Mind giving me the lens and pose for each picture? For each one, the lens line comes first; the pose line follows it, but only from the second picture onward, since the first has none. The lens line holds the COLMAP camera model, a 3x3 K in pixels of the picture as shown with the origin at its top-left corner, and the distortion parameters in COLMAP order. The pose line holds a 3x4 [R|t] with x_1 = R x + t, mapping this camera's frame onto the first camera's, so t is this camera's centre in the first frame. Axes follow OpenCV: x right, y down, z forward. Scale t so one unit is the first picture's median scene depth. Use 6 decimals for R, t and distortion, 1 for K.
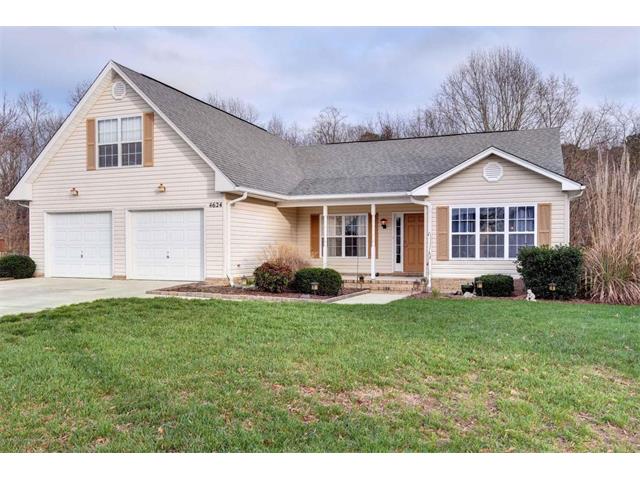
lens RADIAL K [[544.6, 0, 320.0], [0, 544.6, 240.0], [0, 0, 1]] dist [-0.015596, -0.006681]
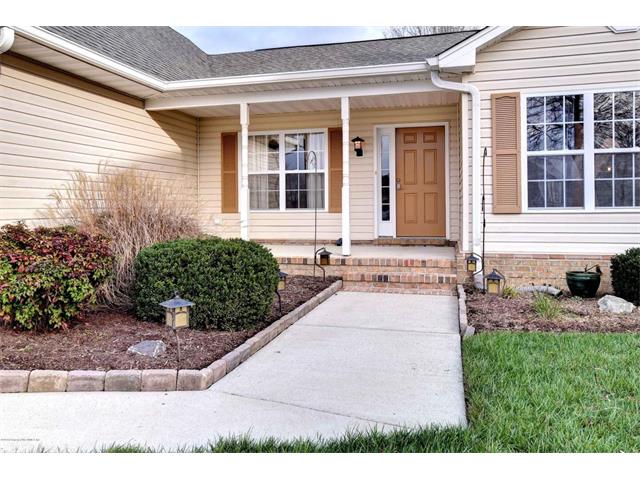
lens RADIAL K [[498.9, 0, 319.7], [0, 498.9, 196.0], [0, 0, 1]] dist [-0.002668, -0.002563]
pose [[0.992612, -0.004728, 0.121237, 0.023470], [0.005318, 0.999976, -0.004546, 0.023179], [-0.121212, 0.005157, 0.992613, 0.596152]]
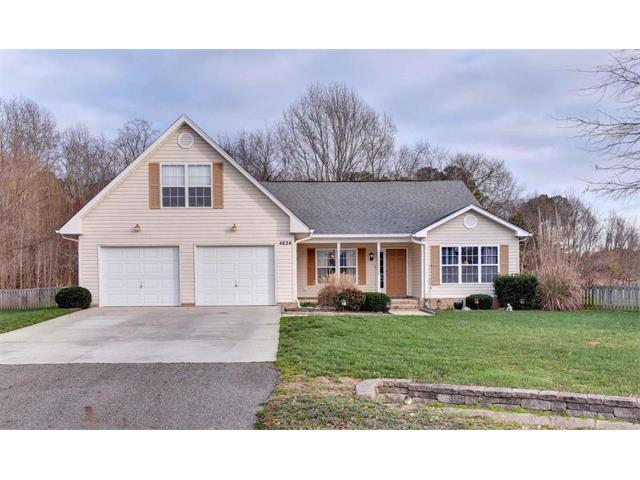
lens RADIAL K [[620.2, 0, 320.0], [0, 620.2, 240.0], [0, 0, 1]] dist [-0.000659, 0.000591]
pose [[0.921931, 0.012183, 0.387163, -0.620245], [0.003843, 0.999168, -0.040593, -0.012864], [-0.387336, 0.038912, 0.921117, -0.305294]]
